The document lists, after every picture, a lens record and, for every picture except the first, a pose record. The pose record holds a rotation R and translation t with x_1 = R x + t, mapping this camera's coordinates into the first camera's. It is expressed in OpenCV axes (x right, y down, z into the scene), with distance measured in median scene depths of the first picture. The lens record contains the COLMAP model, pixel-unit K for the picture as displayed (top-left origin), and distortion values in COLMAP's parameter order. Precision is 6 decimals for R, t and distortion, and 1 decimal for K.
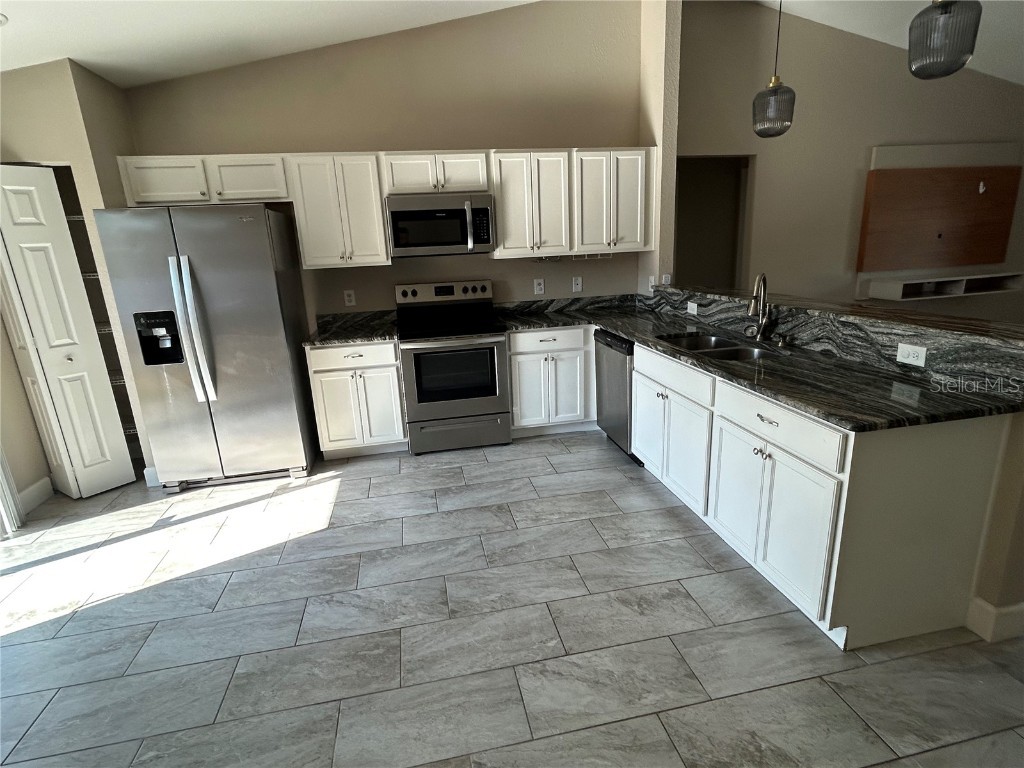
lens RADIAL K [[522.0, 0, 512.0], [0, 522.0, 384.0], [0, 0, 1]] dist [-0.000136, 0.000325]
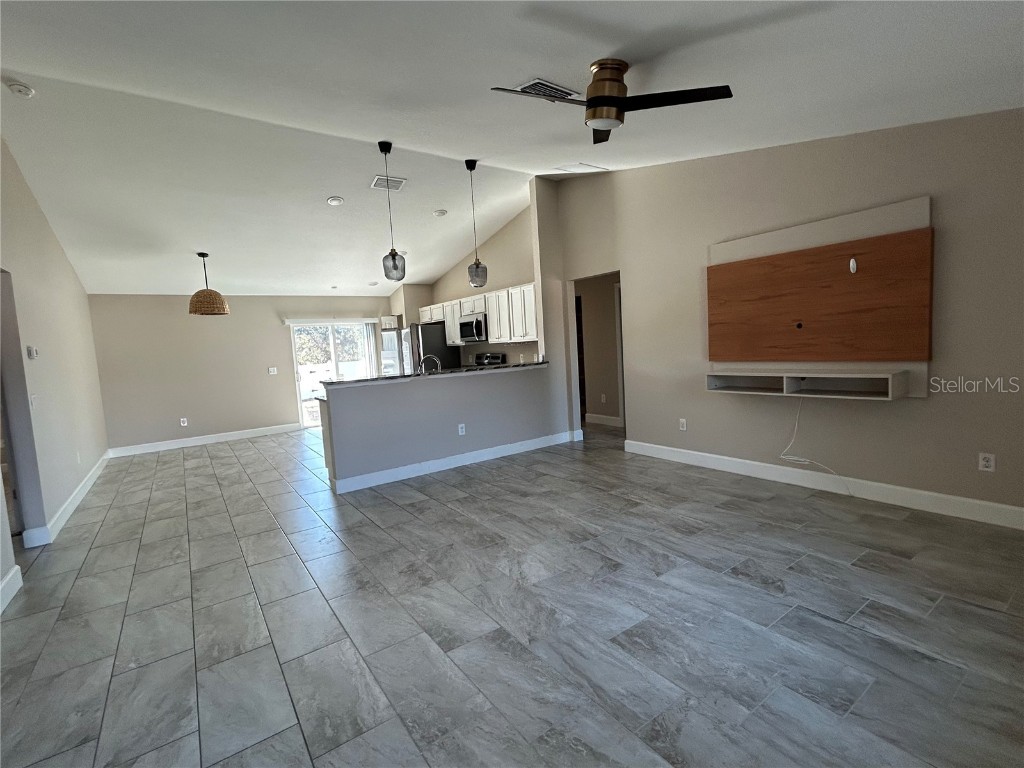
lens RADIAL K [[467.8, 0, 512.0], [0, 467.8, 384.0], [0, 0, 1]] dist [-0.000456, -0.000554]
pose [[0.408505, 0.102060, -0.907032, 1.778010], [-0.200290, 0.979532, 0.020012, -0.148112], [0.890510, 0.173494, 0.420586, 0.365326]]
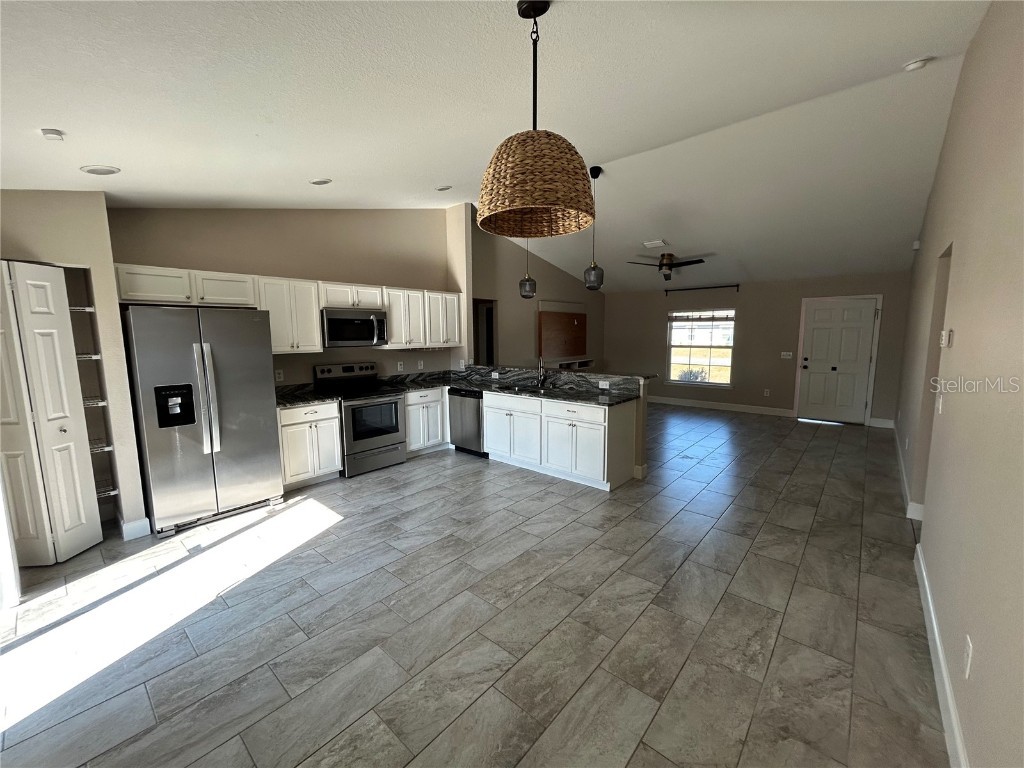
lens RADIAL K [[413.1, 0, 511.7], [0, 413.1, 383.1], [0, 0, 1]] dist [0.000573, 0.000467]
pose [[0.793803, -0.034179, 0.607213, -0.540725], [0.131048, 0.984578, -0.115896, 0.070438], [-0.593888, 0.171573, 0.786041, -0.248124]]
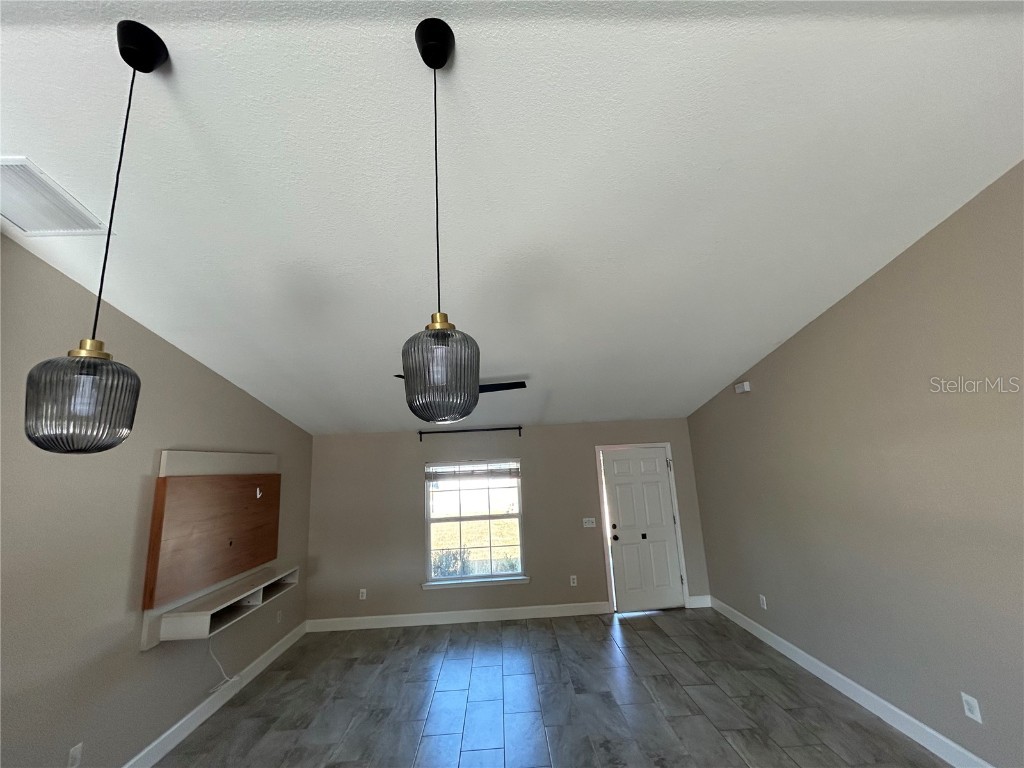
lens RADIAL K [[413.1, 0, 511.7], [0, 413.1, 383.1], [0, 0, 1]] dist [0.000573, 0.000467]
pose [[0.168088, 0.229047, 0.958793, 0.161855], [0.298707, 0.915069, -0.270968, -0.260347], [-0.939426, 0.331944, 0.085394, 0.484324]]
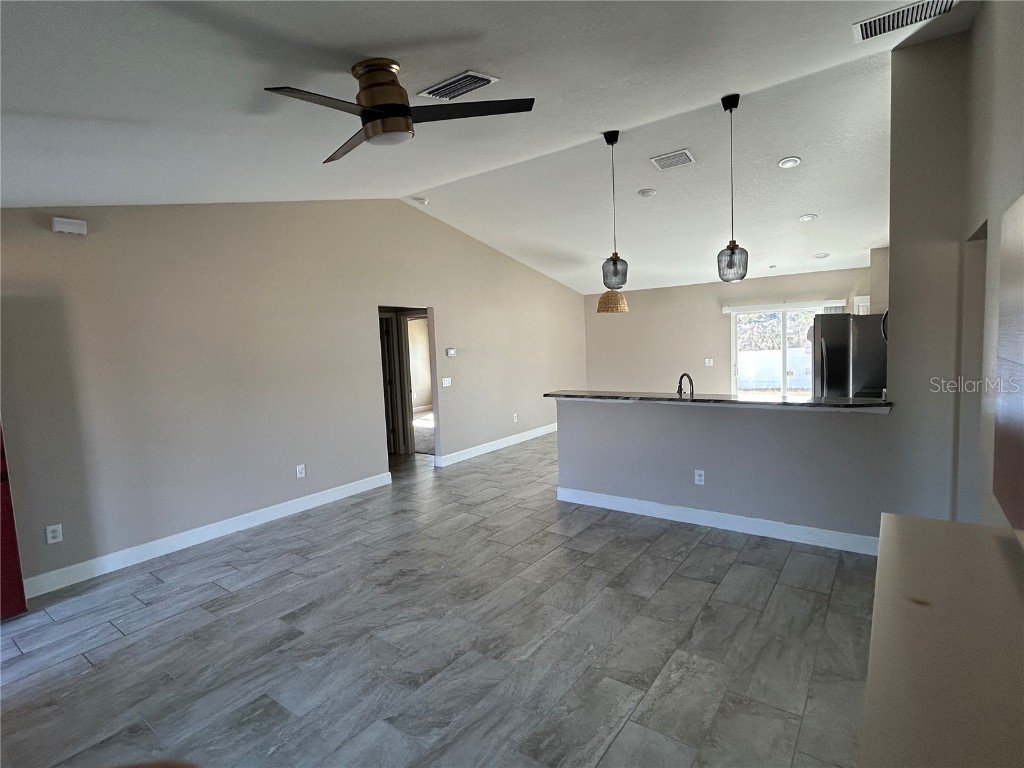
lens RADIAL K [[512.8, 0, 511.9], [0, 512.8, 385.8], [0, 0, 1]] dist [-0.000072, -0.000239]
pose [[-0.741787, 0.139306, -0.656007, 1.485515], [-0.097798, 0.945261, 0.311317, -0.473259], [0.663466, 0.295087, -0.687558, 1.317738]]
